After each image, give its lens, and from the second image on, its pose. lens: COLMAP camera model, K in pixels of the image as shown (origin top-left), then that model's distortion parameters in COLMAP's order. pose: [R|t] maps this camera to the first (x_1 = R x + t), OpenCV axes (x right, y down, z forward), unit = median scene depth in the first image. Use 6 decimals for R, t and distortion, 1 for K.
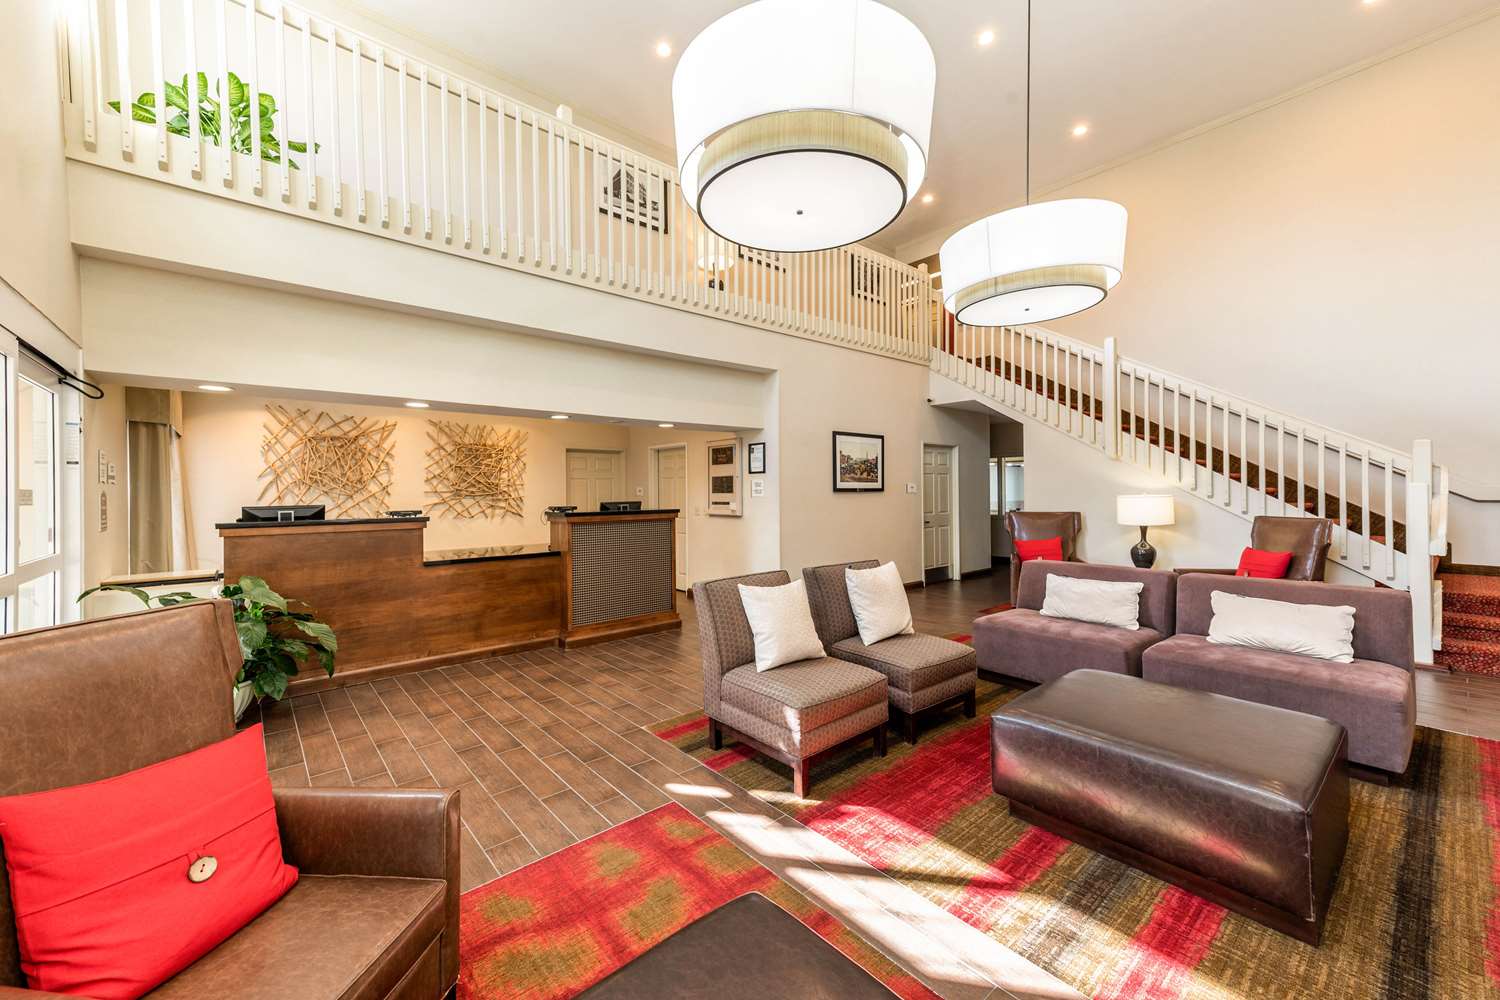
lens RADIAL K [[592.1, 0, 749.4], [0, 592.1, 486.6], [0, 0, 1]] dist [0.000150, -0.000028]
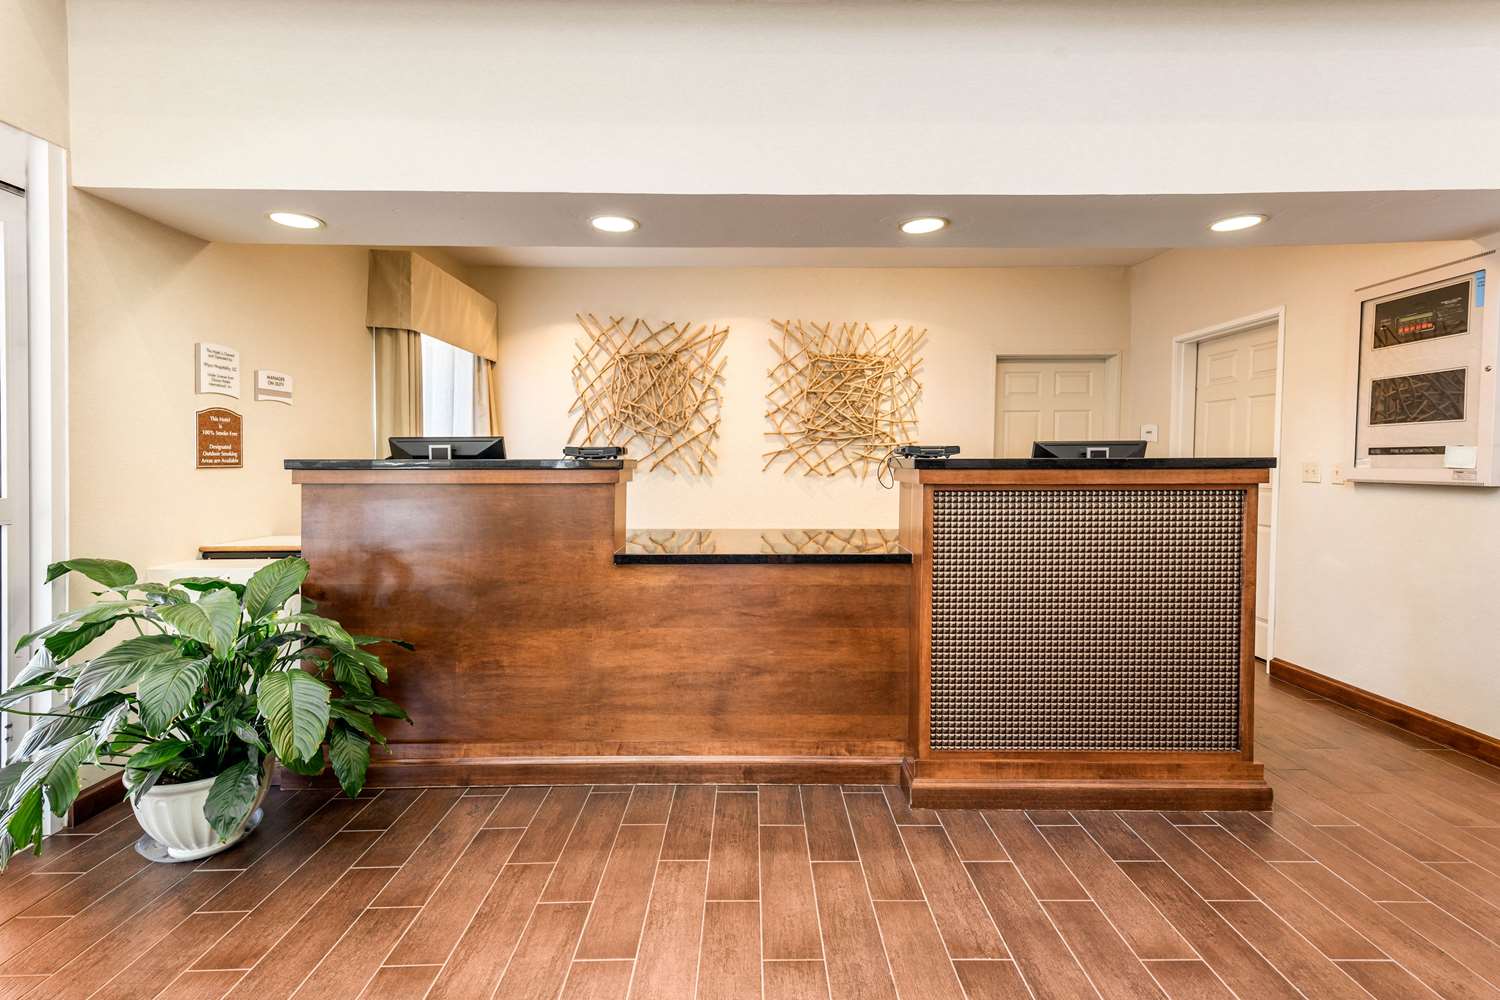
lens RADIAL K [[686.5, 0, 750.0], [0, 686.5, 500.0], [0, 0, 1]] dist [0.027678, -0.000201]
pose [[0.760174, 0.047008, -0.648017, -0.090206], [-0.001717, 0.997521, 0.070347, 0.035697], [0.649717, -0.052363, 0.758370, 0.519033]]
